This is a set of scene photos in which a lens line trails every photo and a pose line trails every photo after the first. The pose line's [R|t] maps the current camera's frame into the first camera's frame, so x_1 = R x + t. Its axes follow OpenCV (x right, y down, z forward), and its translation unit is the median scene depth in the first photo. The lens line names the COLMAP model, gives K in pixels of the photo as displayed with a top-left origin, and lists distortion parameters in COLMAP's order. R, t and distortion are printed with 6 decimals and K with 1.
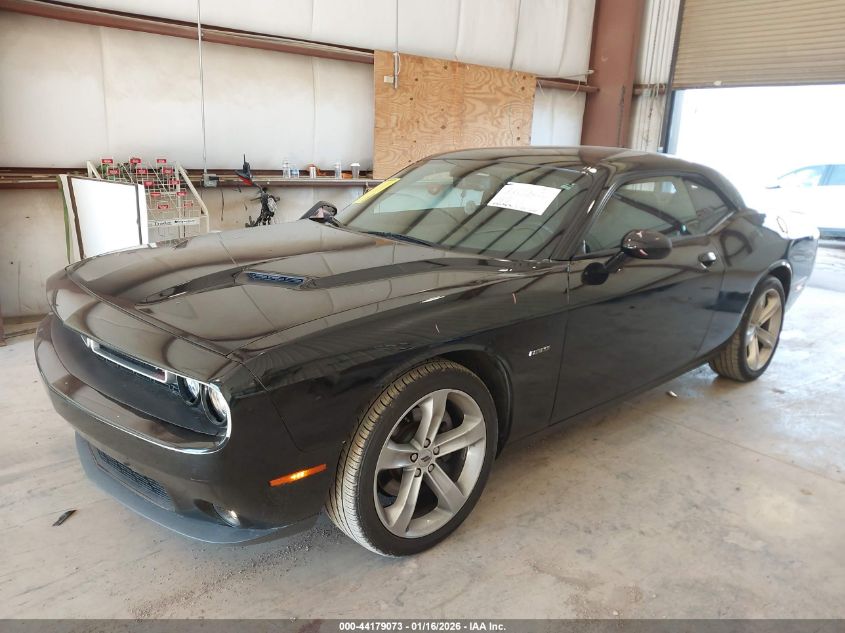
lens RADIAL K [[675.7, 0, 422.5], [0, 675.7, 316.5], [0, 0, 1]] dist [0.013407, 0.008196]
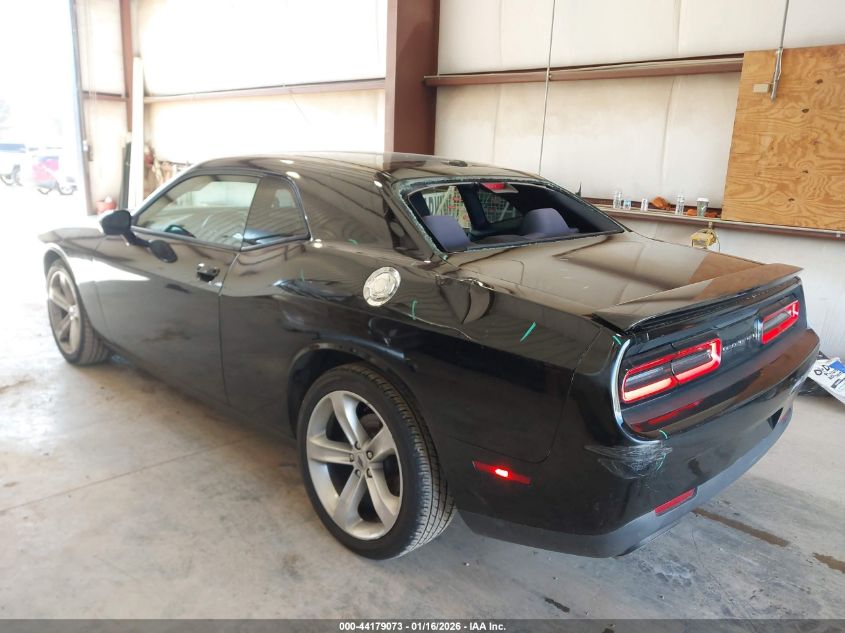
lens RADIAL K [[675.7, 0, 422.5], [0, 675.7, 316.5], [0, 0, 1]] dist [0.013407, 0.008196]
pose [[0.084220, 0.193017, -0.977574, 0.699790], [-0.286341, 0.944369, 0.161792, -0.130521], [0.954419, 0.266294, 0.134803, 0.620876]]
